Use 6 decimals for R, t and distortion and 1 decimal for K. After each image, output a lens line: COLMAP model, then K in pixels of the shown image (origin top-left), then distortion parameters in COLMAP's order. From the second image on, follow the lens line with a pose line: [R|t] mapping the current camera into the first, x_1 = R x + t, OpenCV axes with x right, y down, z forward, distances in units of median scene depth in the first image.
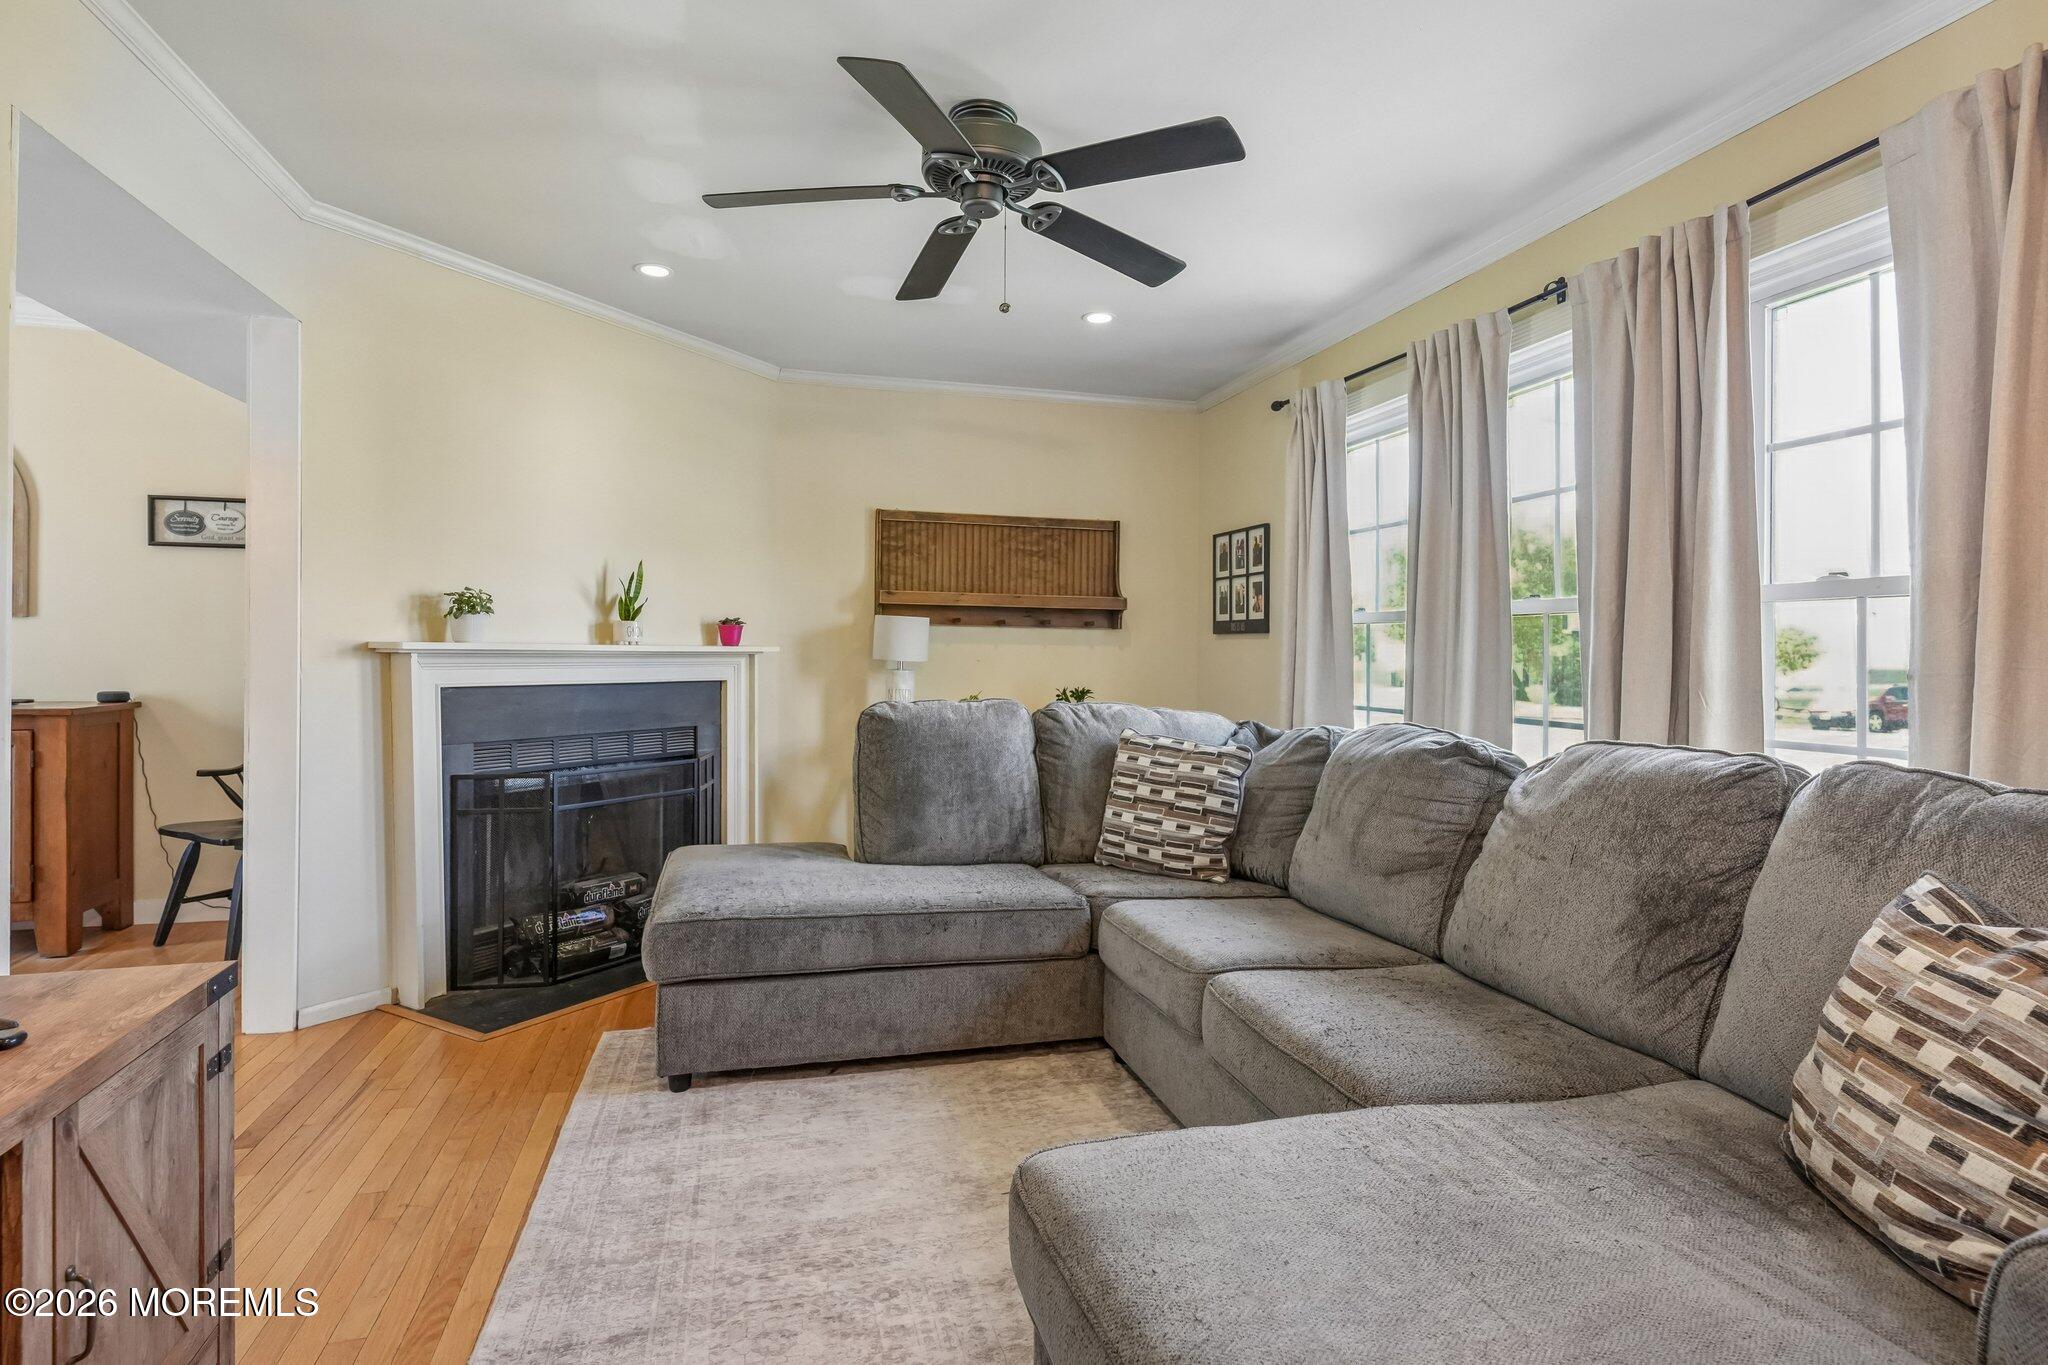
lens RADIAL K [[1032.7, 0, 1010.8], [0, 1032.7, 667.4], [0, 0, 1]] dist [0.002904, -0.002868]
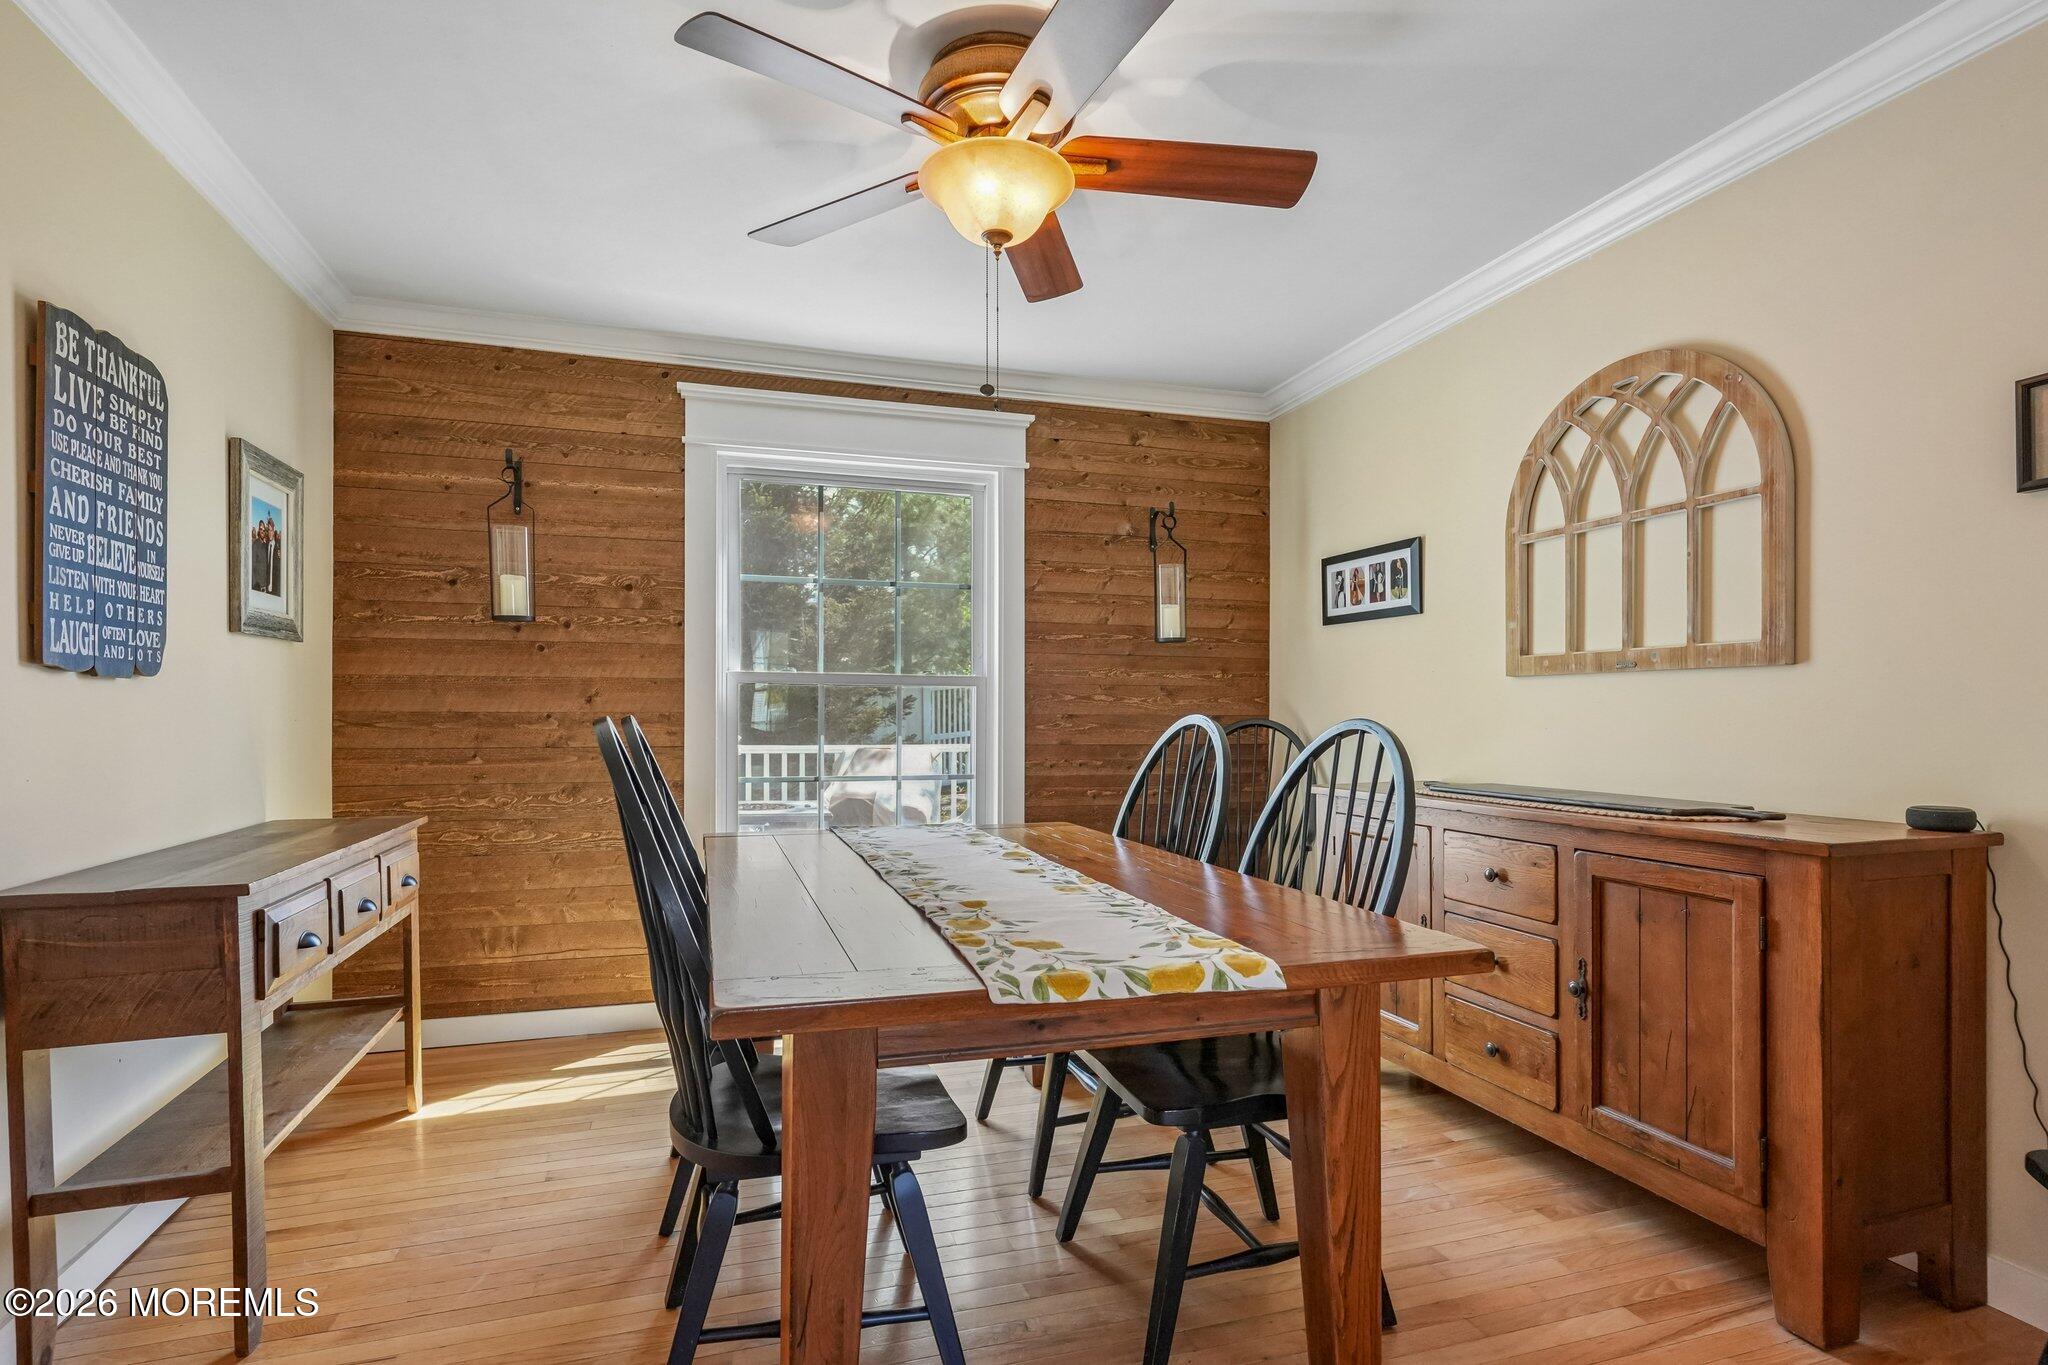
lens RADIAL K [[1032.7, 0, 1019.6], [0, 1032.7, 716.6], [0, 0, 1]] dist [0.002904, -0.002868]
pose [[0.045944, -0.013898, -0.998847, -0.406597], [-0.015592, 0.999771, -0.014628, -0.005324], [0.998822, 0.016246, 0.045717, 0.548390]]
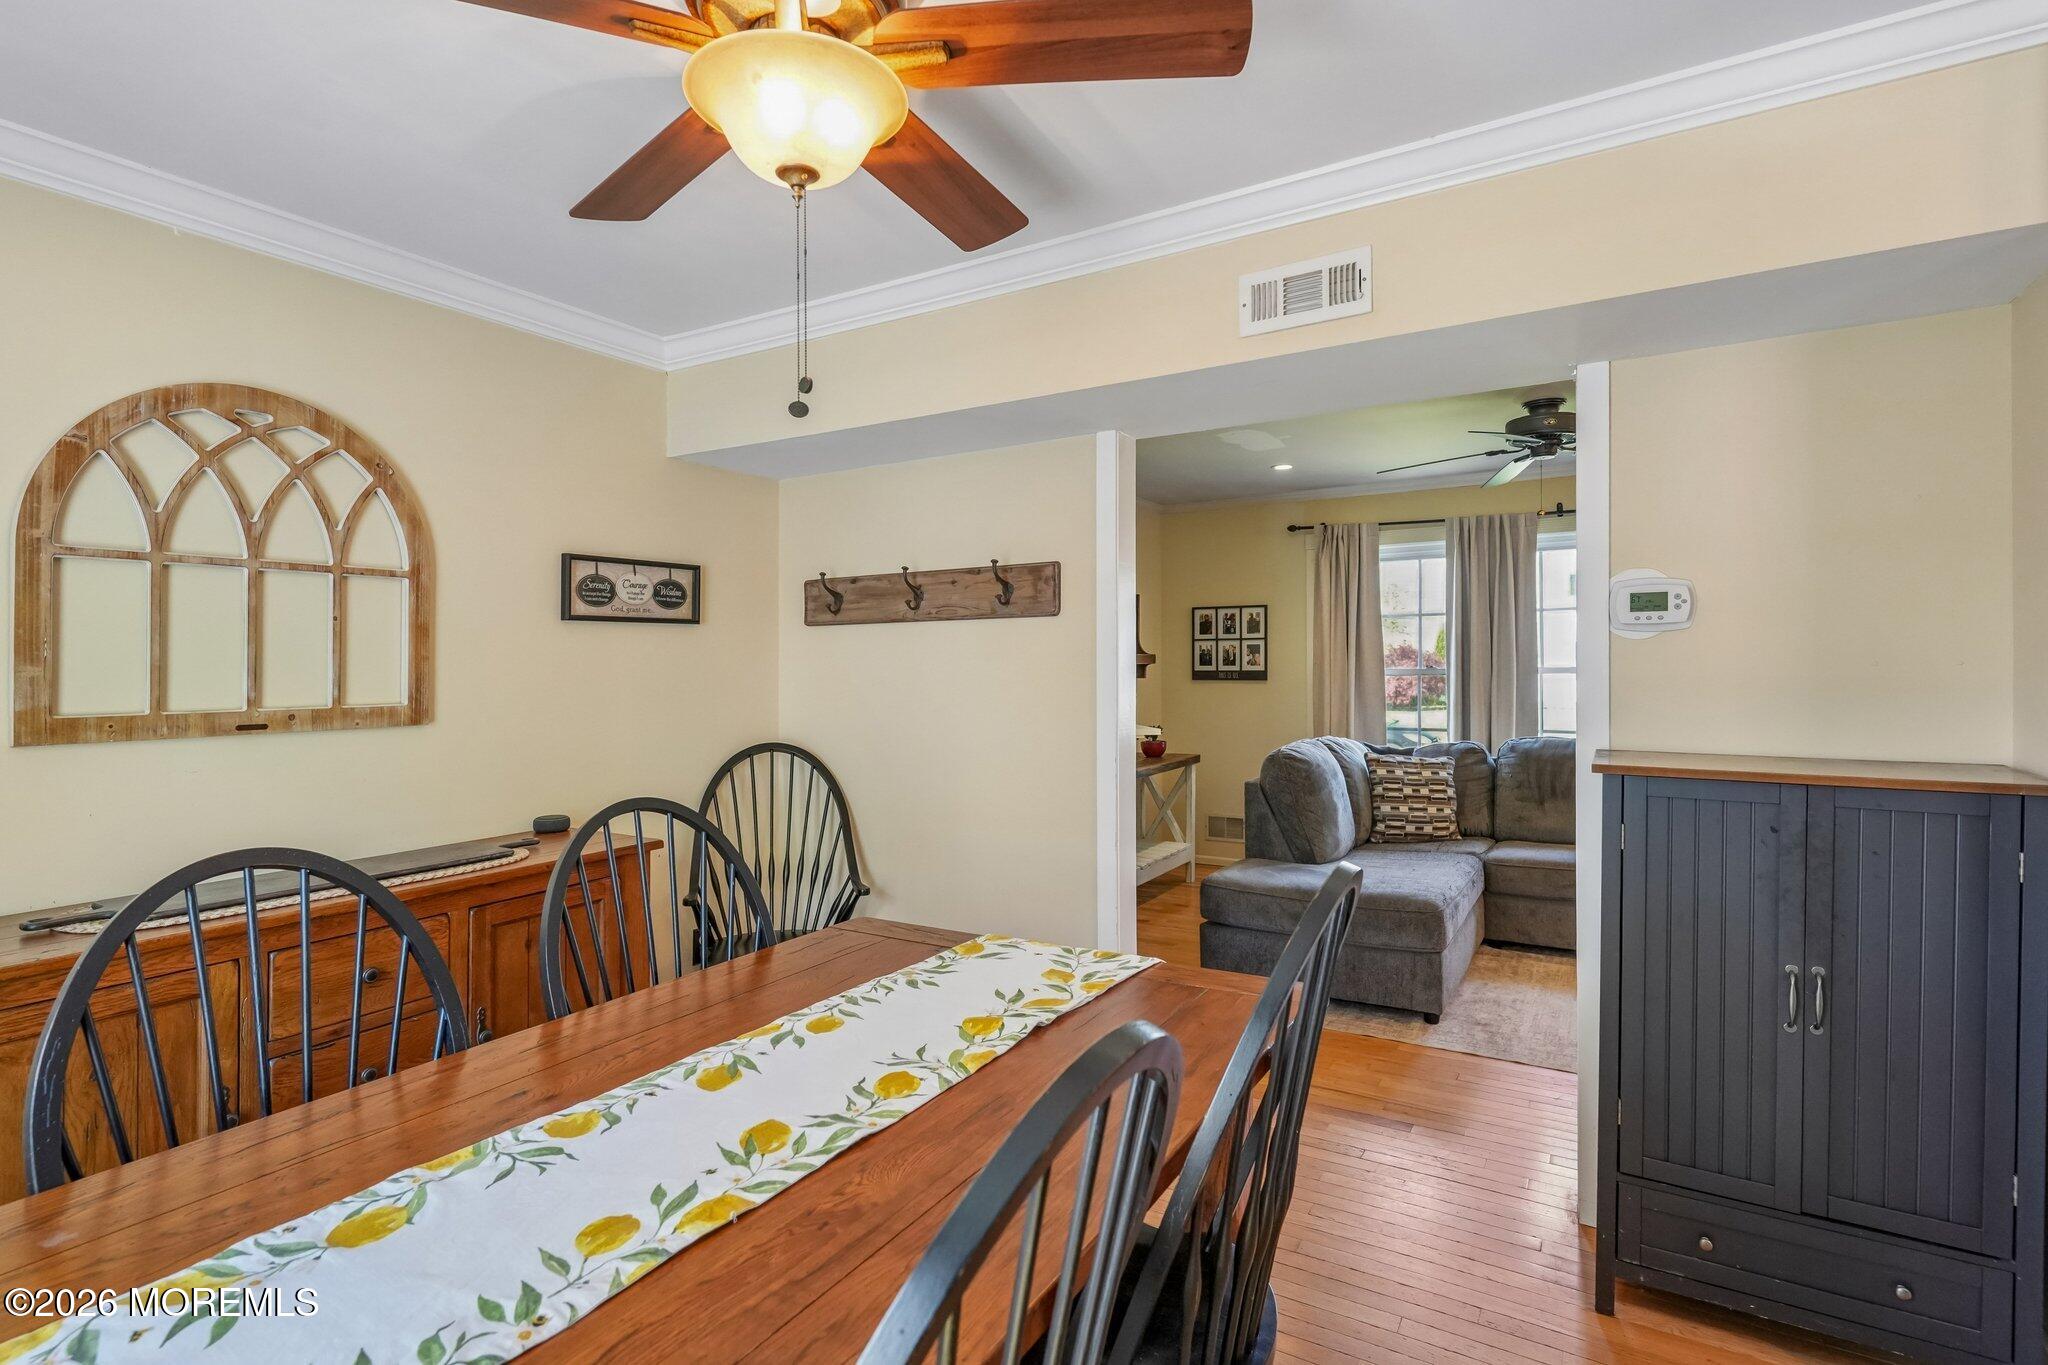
lens RADIAL K [[1032.7, 0, 1015.2], [0, 1032.7, 672.4], [0, 0, 1]] dist [0.002904, -0.002868]
pose [[0.719224, -0.028504, 0.694193, -1.144863], [0.031104, 0.999477, 0.008814, -0.077087], [-0.694082, 0.015253, 0.719735, 0.229803]]
